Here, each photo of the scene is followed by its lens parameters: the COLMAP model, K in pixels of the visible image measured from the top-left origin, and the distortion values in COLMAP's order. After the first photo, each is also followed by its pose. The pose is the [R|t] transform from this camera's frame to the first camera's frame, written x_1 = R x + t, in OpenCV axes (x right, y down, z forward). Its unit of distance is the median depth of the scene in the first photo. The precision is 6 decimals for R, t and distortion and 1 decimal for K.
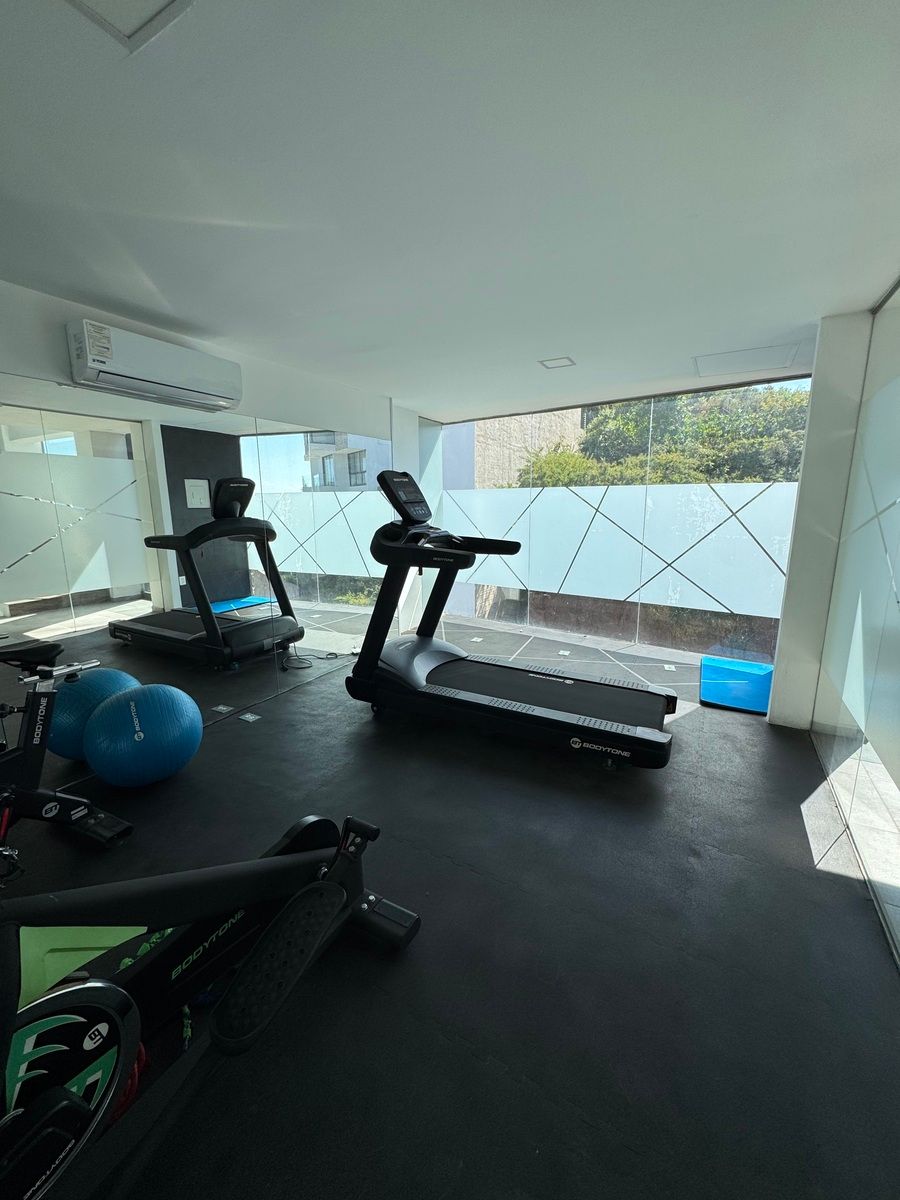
lens RADIAL K [[478.0, 0, 448.5], [0, 478.0, 602.0], [0, 0, 1]] dist [-0.004339, 0.001113]
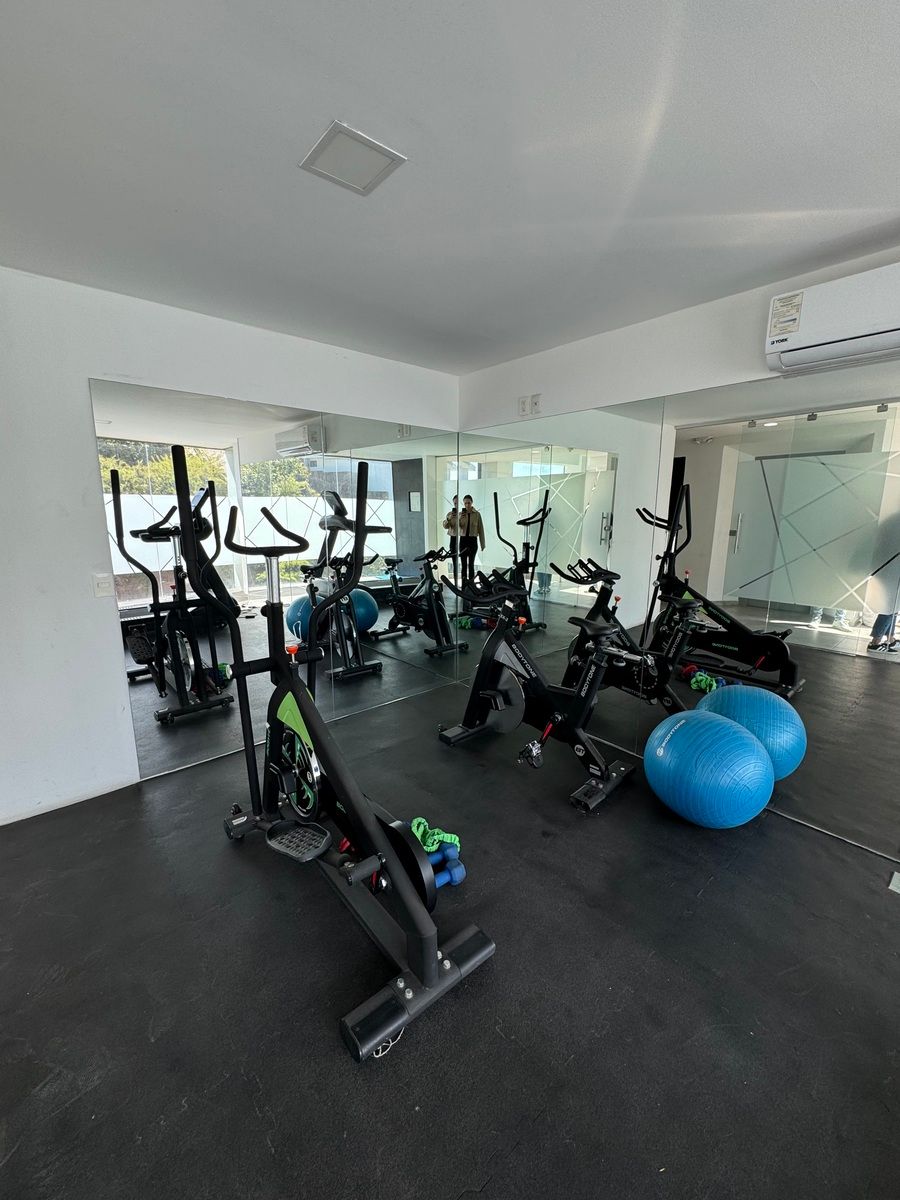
lens RADIAL K [[478.0, 0, 448.9], [0, 478.0, 597.1], [0, 0, 1]] dist [-0.004339, 0.001113]
pose [[-0.364296, 0.175015, -0.914690, 0.312784], [-0.182094, 0.949838, 0.254263, -0.172222], [0.913307, 0.259186, -0.314153, 0.798249]]
